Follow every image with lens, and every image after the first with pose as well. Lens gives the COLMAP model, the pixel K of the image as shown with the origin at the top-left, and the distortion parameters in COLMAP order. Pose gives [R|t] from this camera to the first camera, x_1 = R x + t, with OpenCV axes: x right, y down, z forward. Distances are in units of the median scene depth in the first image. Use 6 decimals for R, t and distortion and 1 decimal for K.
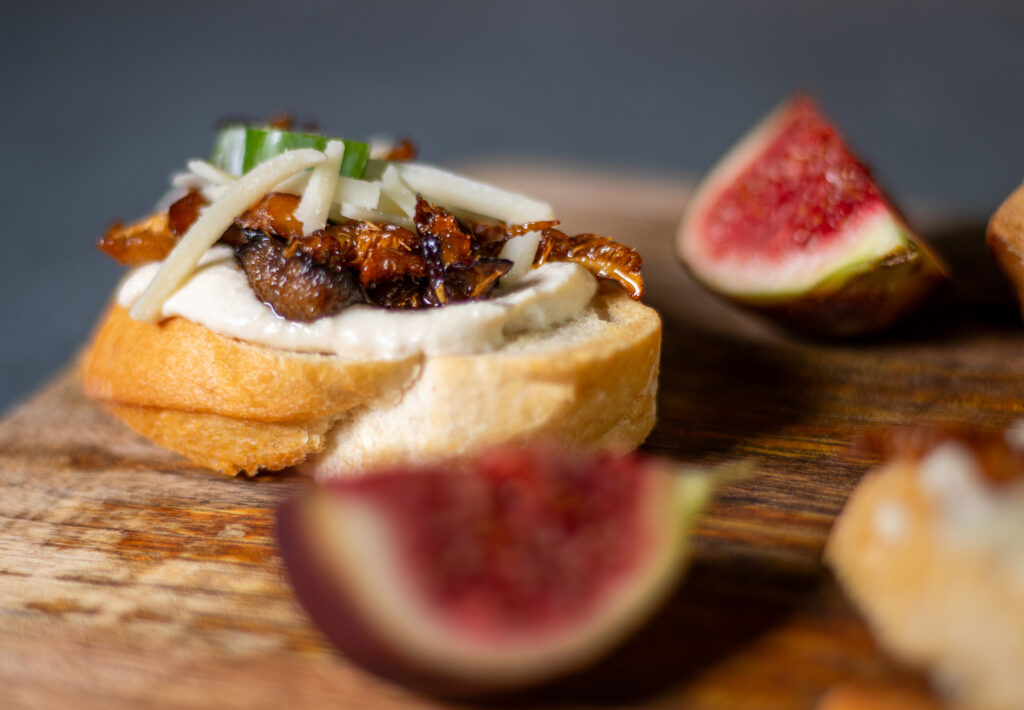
lens RADIAL K [[2937.0, 0, 511.3], [0, 2937.0, 354.7], [0, 0, 1]] dist [-0.209716, 0.000000]
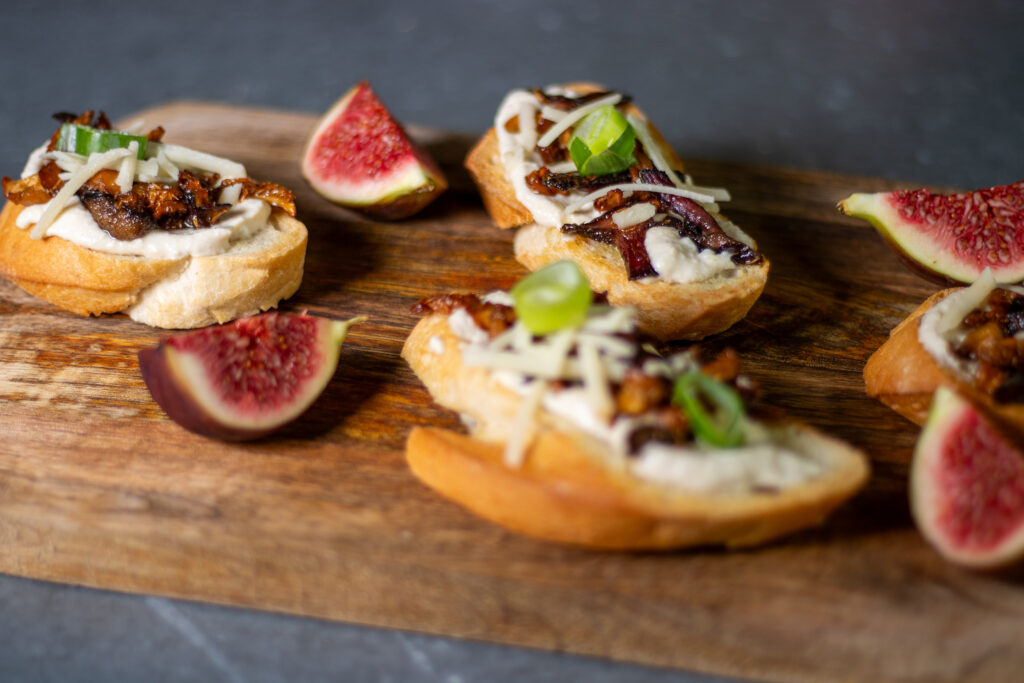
lens RADIAL K [[2604.1, 0, 512.3], [0, 2604.1, 341.8], [0, 0, 1]] dist [-0.126517, 0.000000]
pose [[0.977101, -0.053213, 0.206015, -0.176156], [0.019993, 0.986900, 0.160088, -0.211980], [-0.211835, -0.152304, 0.965365, -0.716821]]
